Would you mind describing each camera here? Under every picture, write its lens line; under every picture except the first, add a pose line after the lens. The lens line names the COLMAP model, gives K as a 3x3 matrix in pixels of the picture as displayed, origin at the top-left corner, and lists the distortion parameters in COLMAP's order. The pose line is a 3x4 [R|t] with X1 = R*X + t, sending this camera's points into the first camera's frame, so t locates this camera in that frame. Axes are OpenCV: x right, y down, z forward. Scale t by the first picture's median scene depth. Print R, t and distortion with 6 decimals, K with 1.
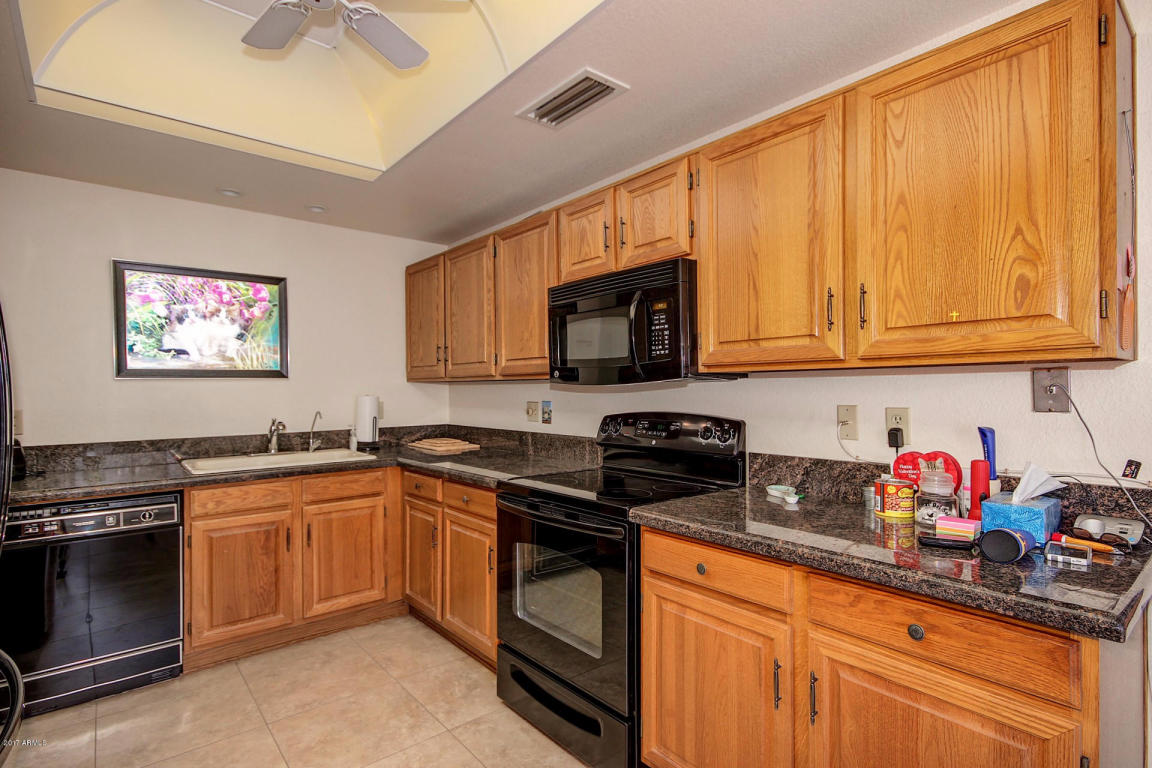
lens RADIAL K [[607.1, 0, 577.3], [0, 607.1, 387.1], [0, 0, 1]] dist [0.006623, 0.002253]
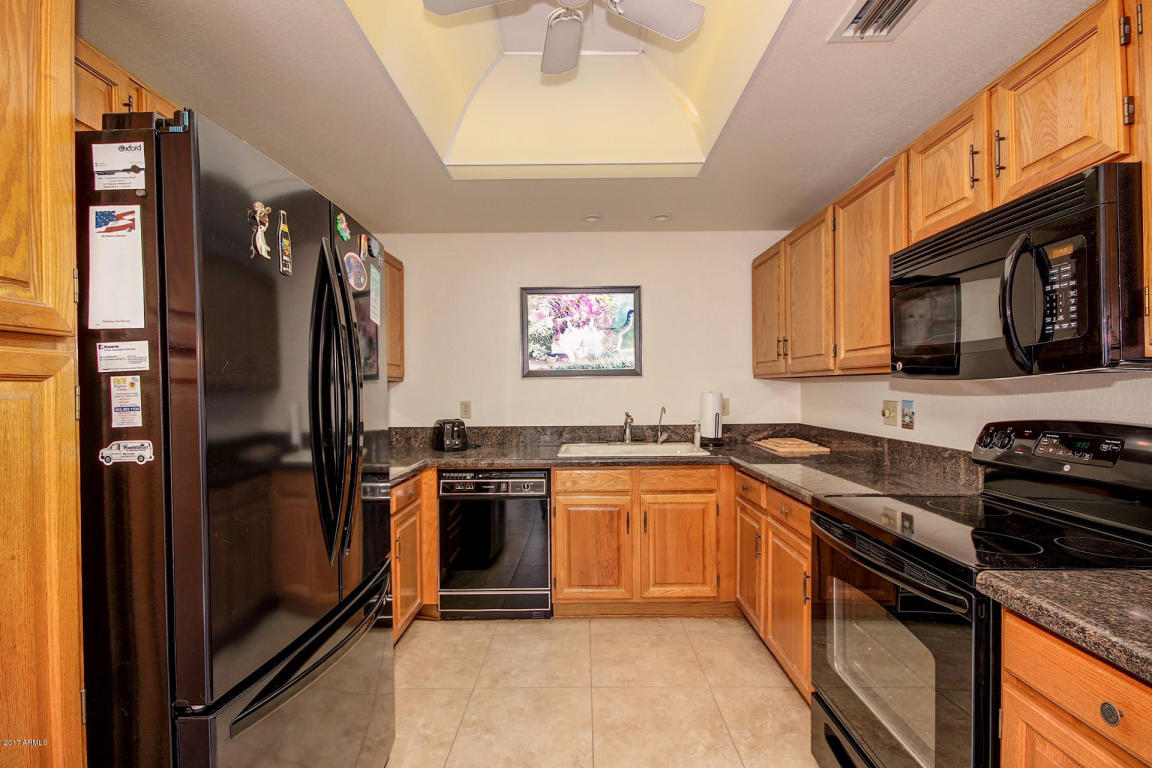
lens RADIAL K [[545.4, 0, 570.2], [0, 545.4, 389.6], [0, 0, 1]] dist [0.007711, -0.008135]
pose [[0.752789, 0.003572, -0.658252, 0.099744], [0.003370, 0.999951, 0.009280, 0.000426], [0.658253, -0.009204, 0.752740, 0.197091]]
